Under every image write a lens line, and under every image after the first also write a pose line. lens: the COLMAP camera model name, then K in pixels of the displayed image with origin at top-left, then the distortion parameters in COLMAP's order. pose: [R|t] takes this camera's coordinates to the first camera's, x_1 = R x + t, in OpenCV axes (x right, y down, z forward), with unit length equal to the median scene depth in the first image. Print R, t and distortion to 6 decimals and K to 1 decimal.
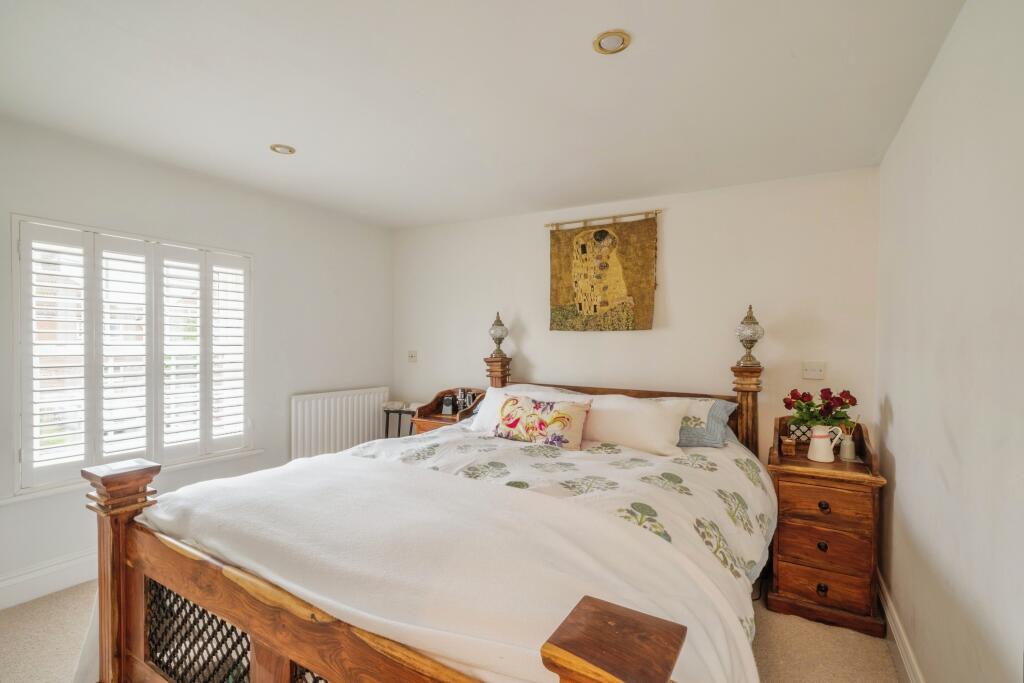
lens RADIAL K [[468.6, 0, 507.3], [0, 468.6, 343.3], [0, 0, 1]] dist [-0.004177, -0.000111]
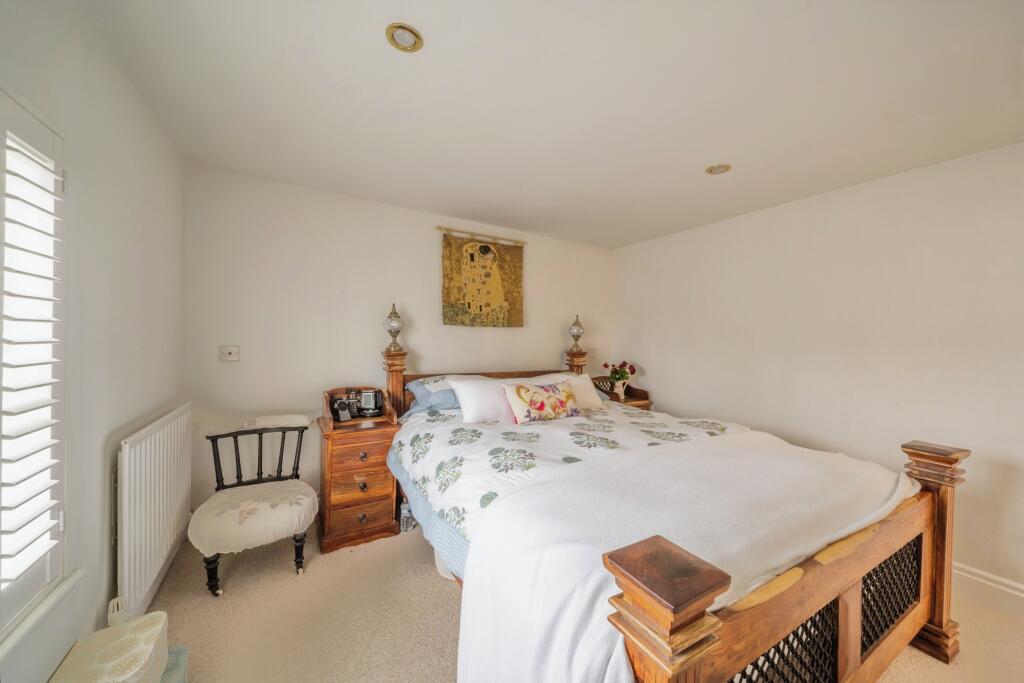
lens RADIAL K [[373.4, 0, 511.8], [0, 373.4, 338.8], [0, 0, 1]] dist [0.002608, 0.000058]
pose [[0.485774, -0.006715, 0.874058, -0.622901], [-0.012362, 0.999818, 0.014552, -0.009654], [-0.873997, -0.017874, 0.485603, 0.449097]]
